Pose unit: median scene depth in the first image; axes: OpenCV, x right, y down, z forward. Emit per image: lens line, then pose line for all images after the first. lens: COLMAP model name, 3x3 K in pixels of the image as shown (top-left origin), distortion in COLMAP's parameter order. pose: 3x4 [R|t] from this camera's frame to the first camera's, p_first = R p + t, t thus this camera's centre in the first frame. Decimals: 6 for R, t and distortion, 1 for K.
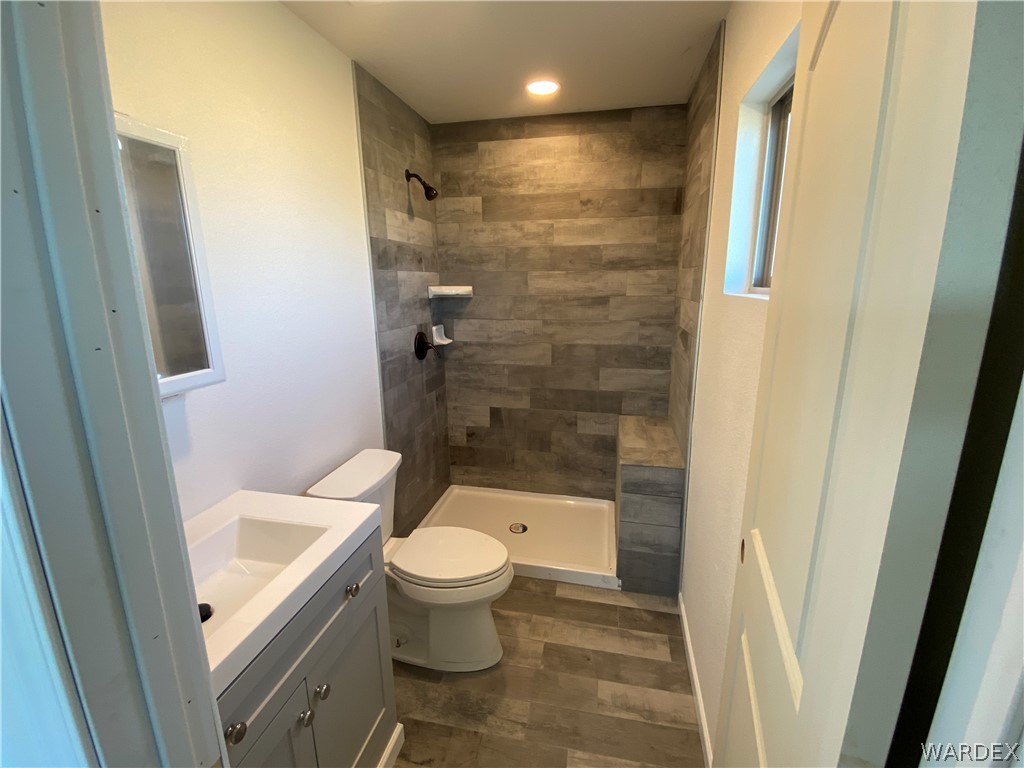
lens RADIAL K [[457.7, 0, 510.9], [0, 457.7, 381.4], [0, 0, 1]] dist [0.040214, -0.032975]
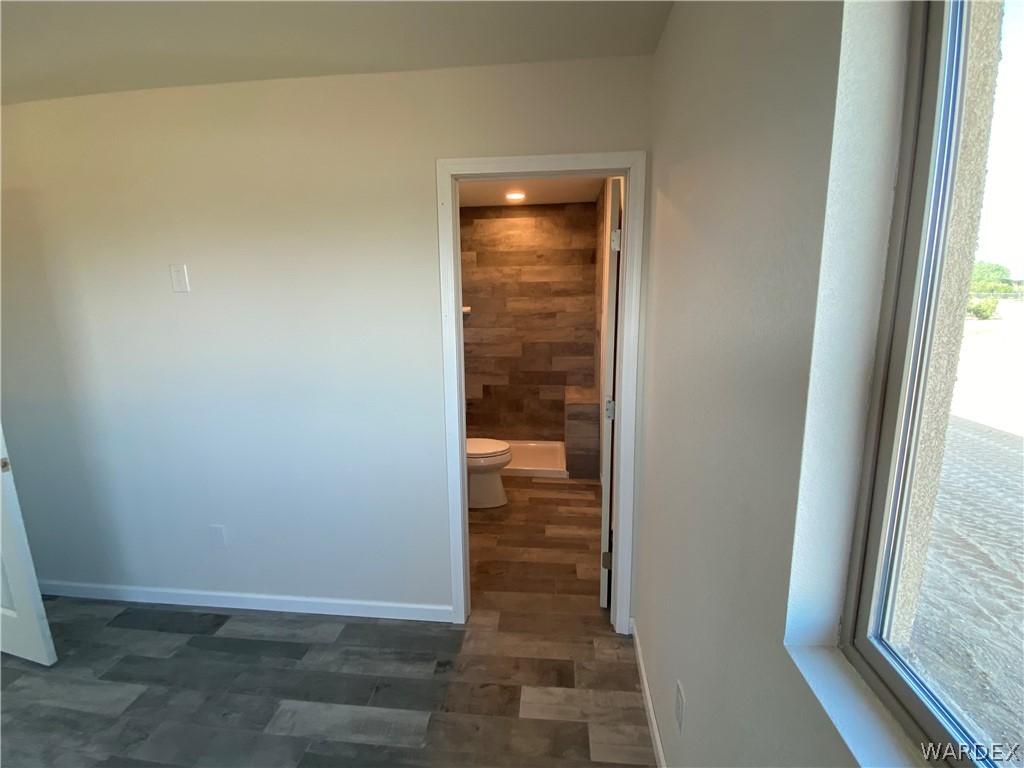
lens RADIAL K [[457.7, 0, 510.9], [0, 457.7, 381.4], [0, 0, 1]] dist [0.040214, -0.032975]
pose [[0.993541, -0.027933, 0.109979, -0.132910], [0.032947, 0.998486, -0.044042, 0.127130], [-0.108583, 0.047381, 0.992958, -0.592843]]
